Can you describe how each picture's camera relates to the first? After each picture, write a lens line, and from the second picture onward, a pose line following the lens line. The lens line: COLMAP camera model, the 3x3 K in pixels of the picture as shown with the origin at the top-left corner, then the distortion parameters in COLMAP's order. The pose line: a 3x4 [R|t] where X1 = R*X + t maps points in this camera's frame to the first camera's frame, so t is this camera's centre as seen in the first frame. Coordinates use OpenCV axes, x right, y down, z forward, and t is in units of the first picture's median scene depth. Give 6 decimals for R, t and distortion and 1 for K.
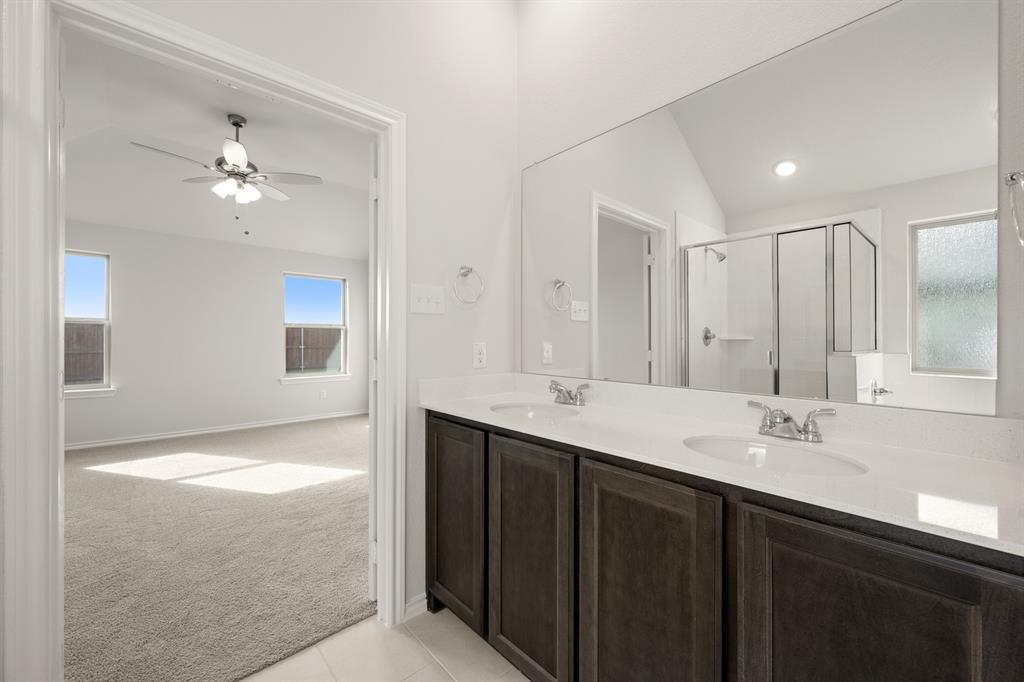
lens RADIAL K [[403.6, 0, 513.6], [0, 403.6, 338.1], [0, 0, 1]] dist [0.001502, -0.000098]
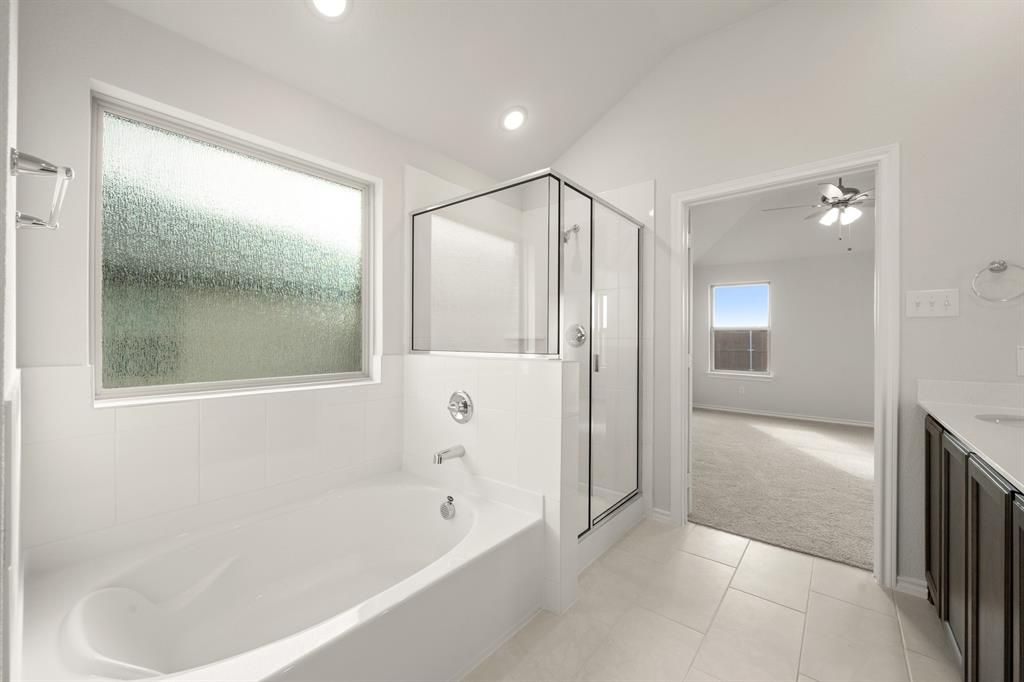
lens RADIAL K [[403.6, 0, 513.6], [0, 403.6, 338.1], [0, 0, 1]] dist [0.001502, -0.000098]
pose [[0.140869, -0.002661, -0.990025, 0.498315], [-0.003502, 0.999989, -0.003187, 0.000503], [0.990022, 0.003916, 0.140858, -0.159148]]
